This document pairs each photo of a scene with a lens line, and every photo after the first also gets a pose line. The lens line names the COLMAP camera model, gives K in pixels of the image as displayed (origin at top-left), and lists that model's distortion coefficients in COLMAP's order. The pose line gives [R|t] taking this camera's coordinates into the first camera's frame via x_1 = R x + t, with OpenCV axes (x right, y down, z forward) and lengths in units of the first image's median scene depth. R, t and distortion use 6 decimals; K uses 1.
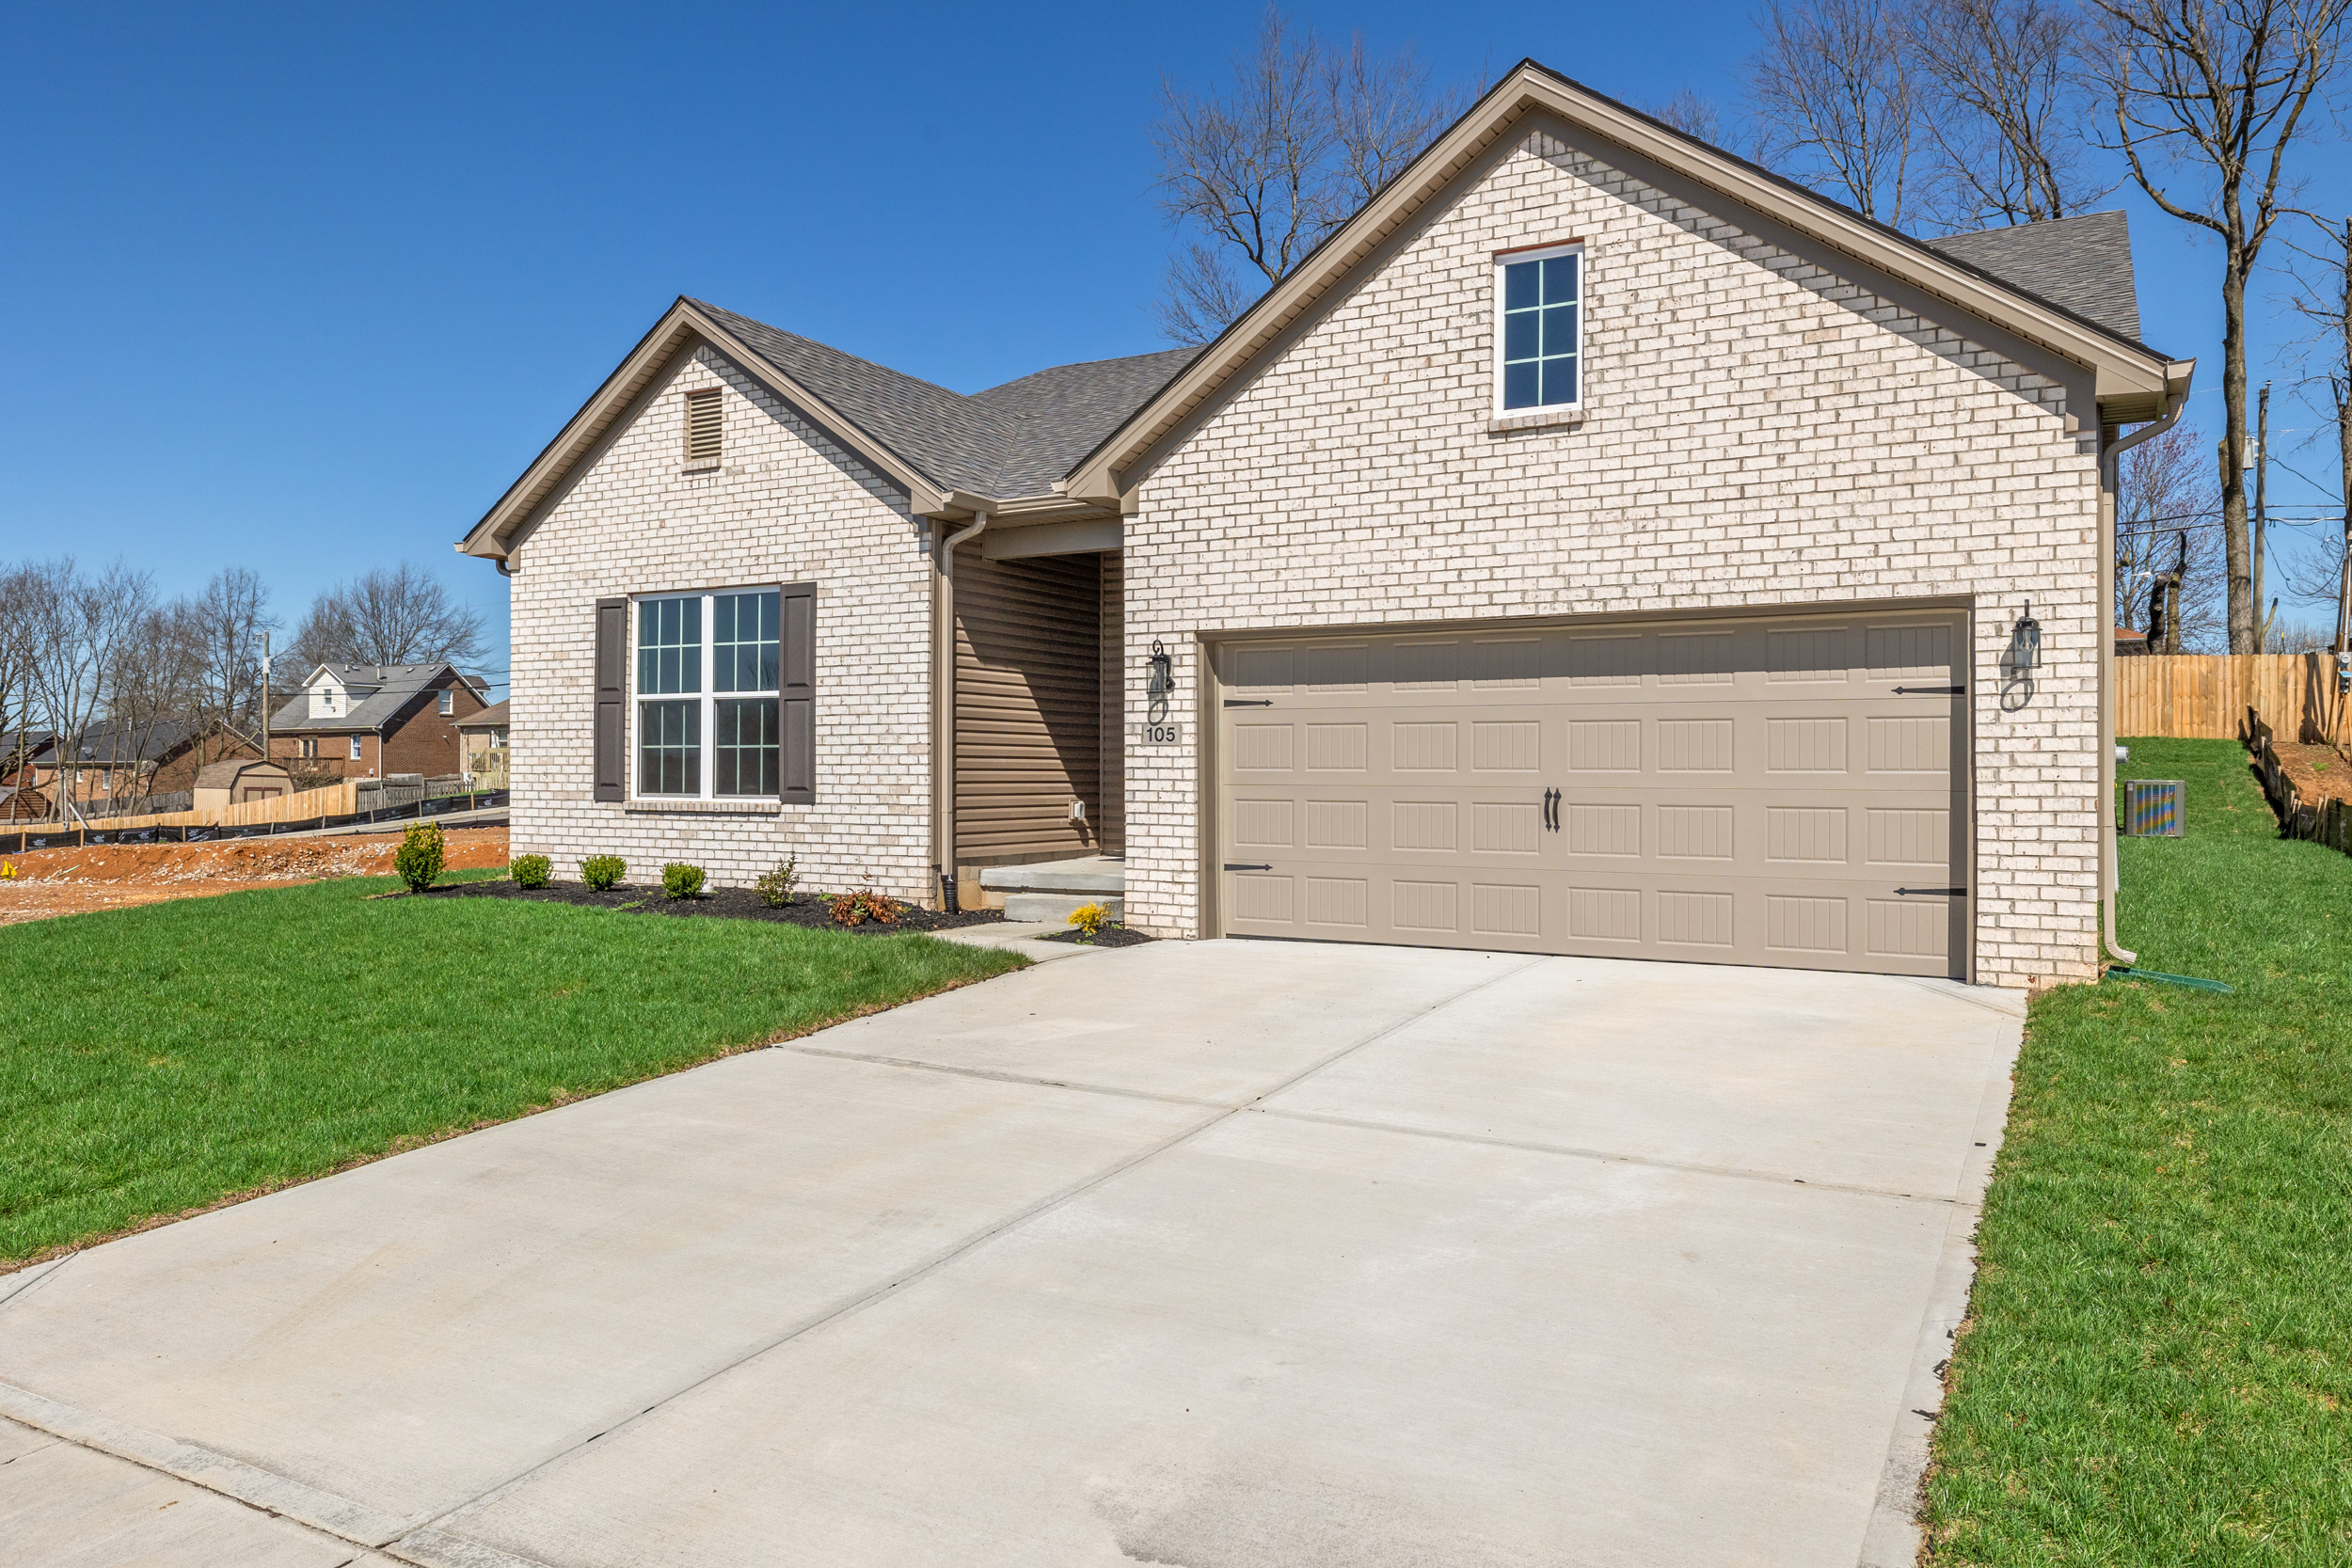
lens RADIAL K [[1531.2, 0, 1170.4], [0, 1531.2, 766.4], [0, 0, 1]] dist [-0.002292, -0.000047]
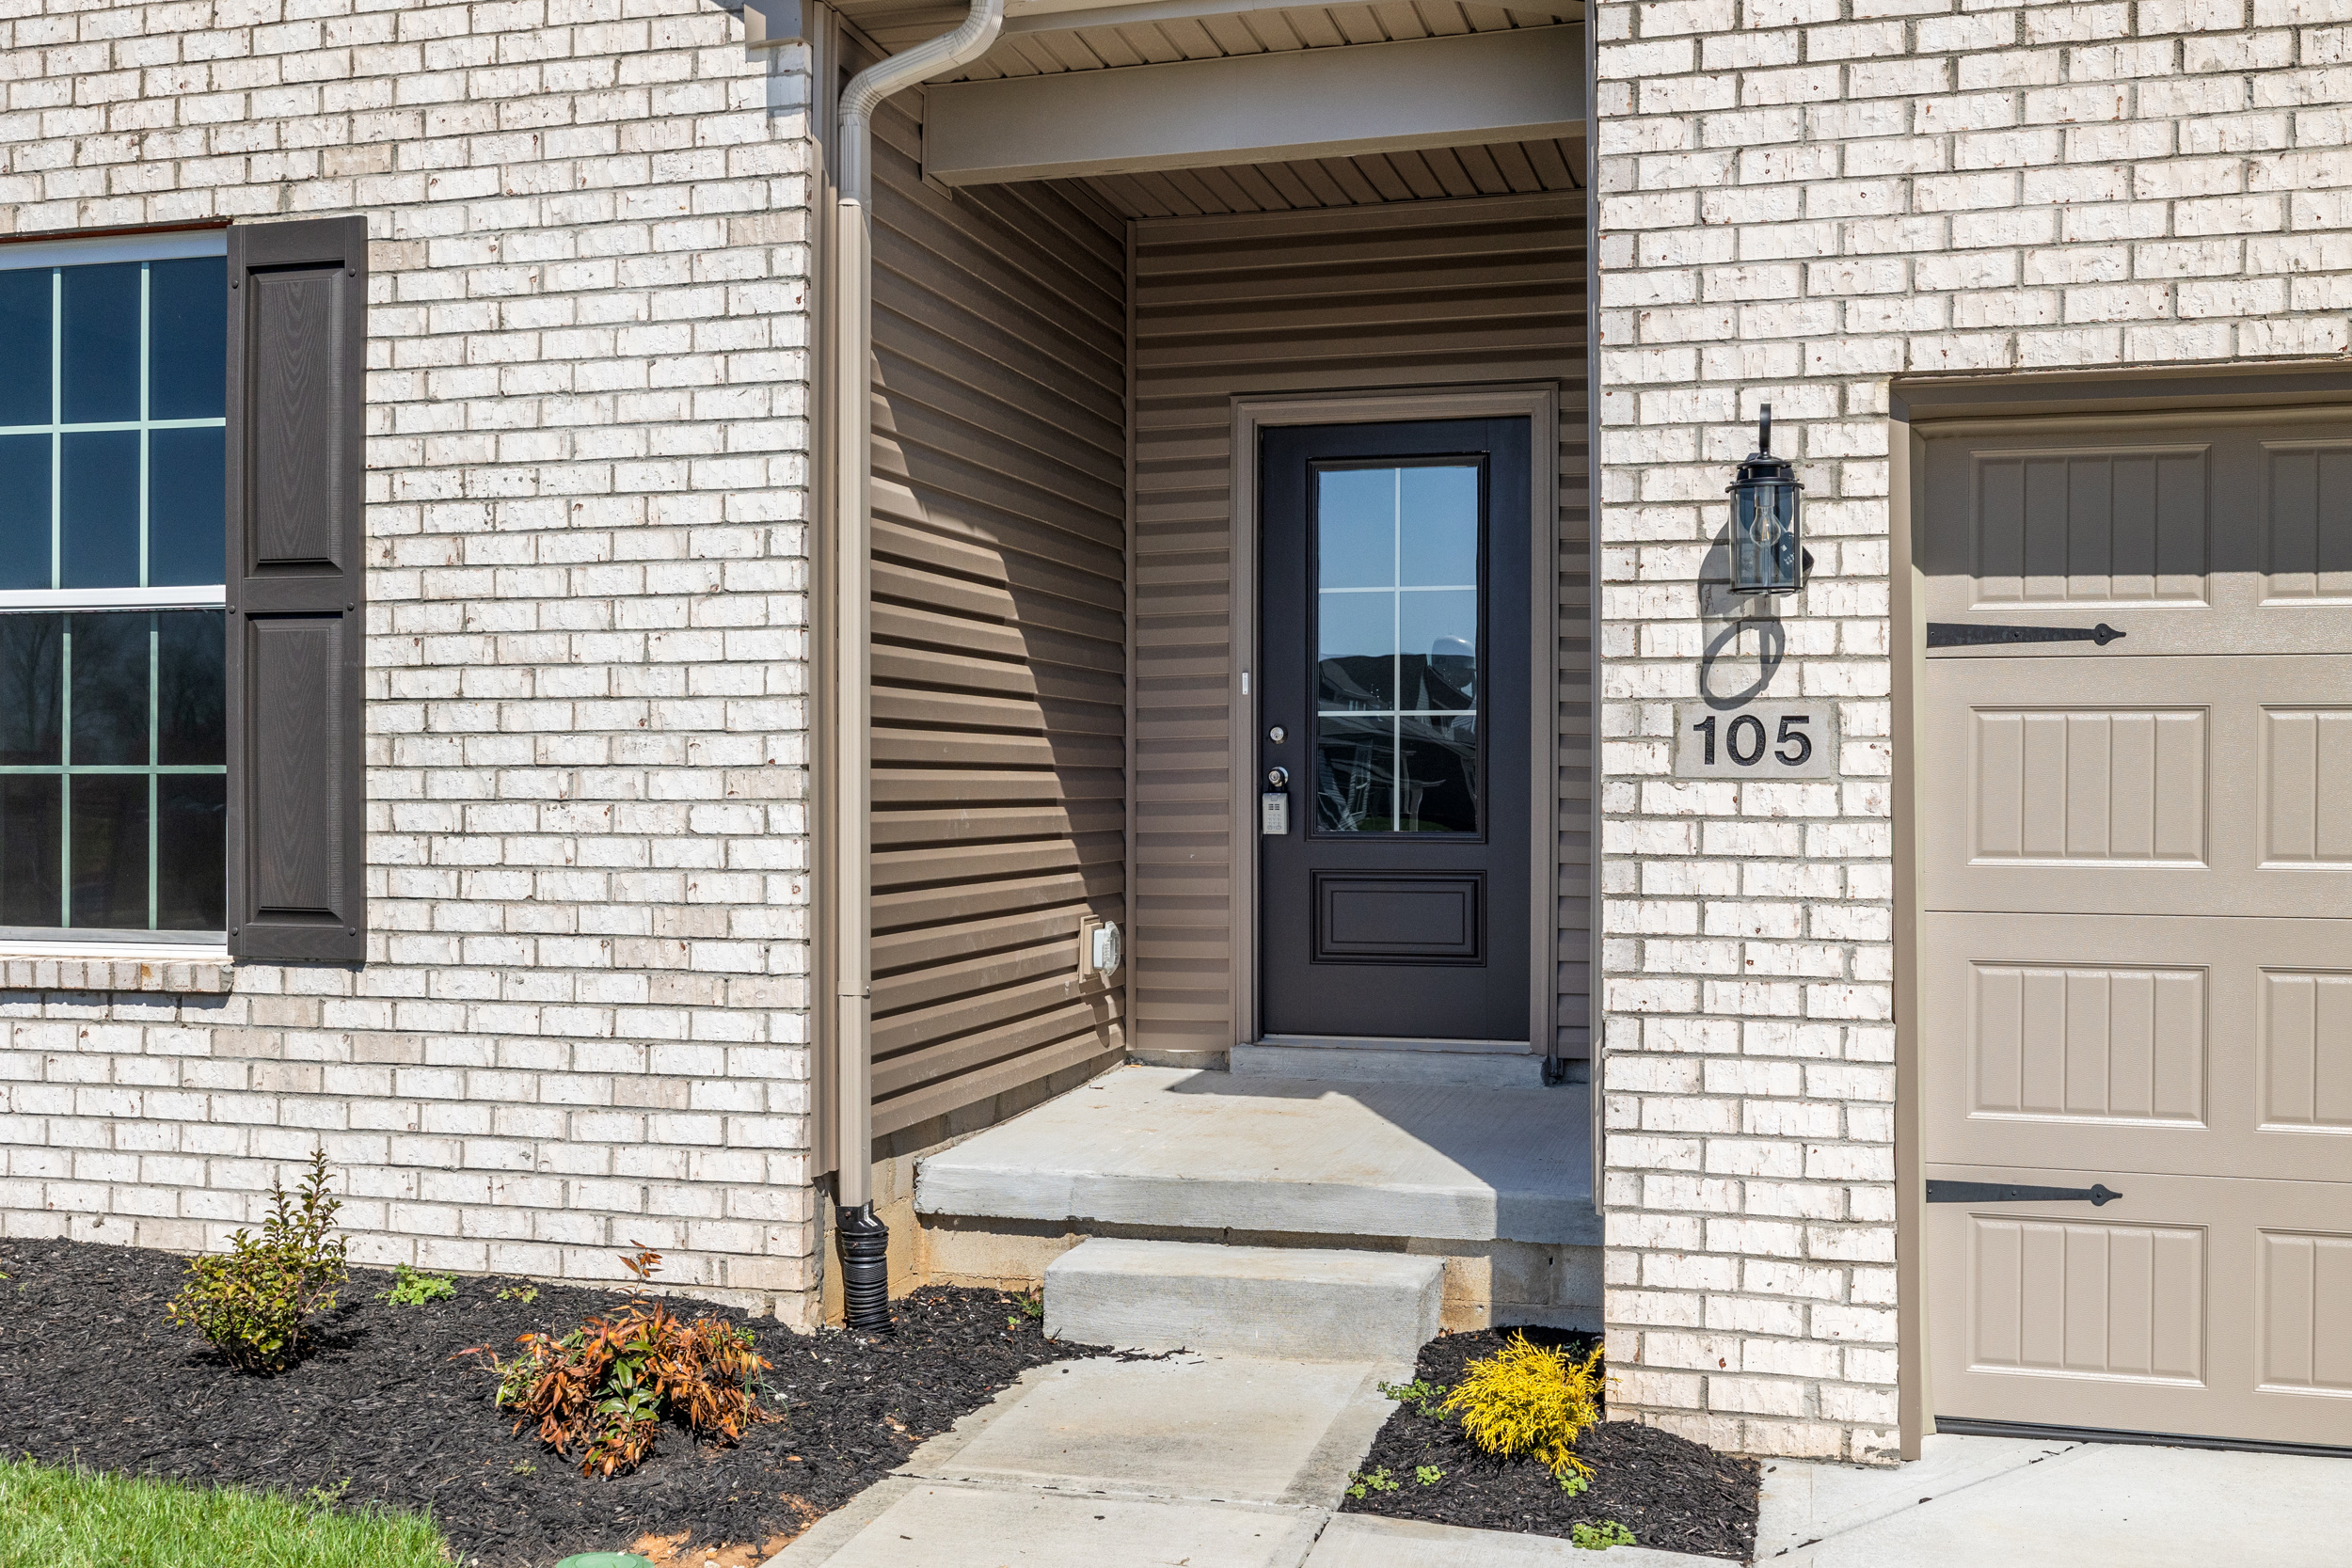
lens RADIAL K [[2322.4, 0, 1182.9], [0, 2322.4, 797.4], [0, 0, 1]] dist [0.003750, 0.000000]
pose [[0.973020, -0.002483, 0.230706, -0.189128], [0.000143, 0.999948, 0.010158, -0.013235], [-0.230719, -0.009851, 0.972971, 0.546966]]
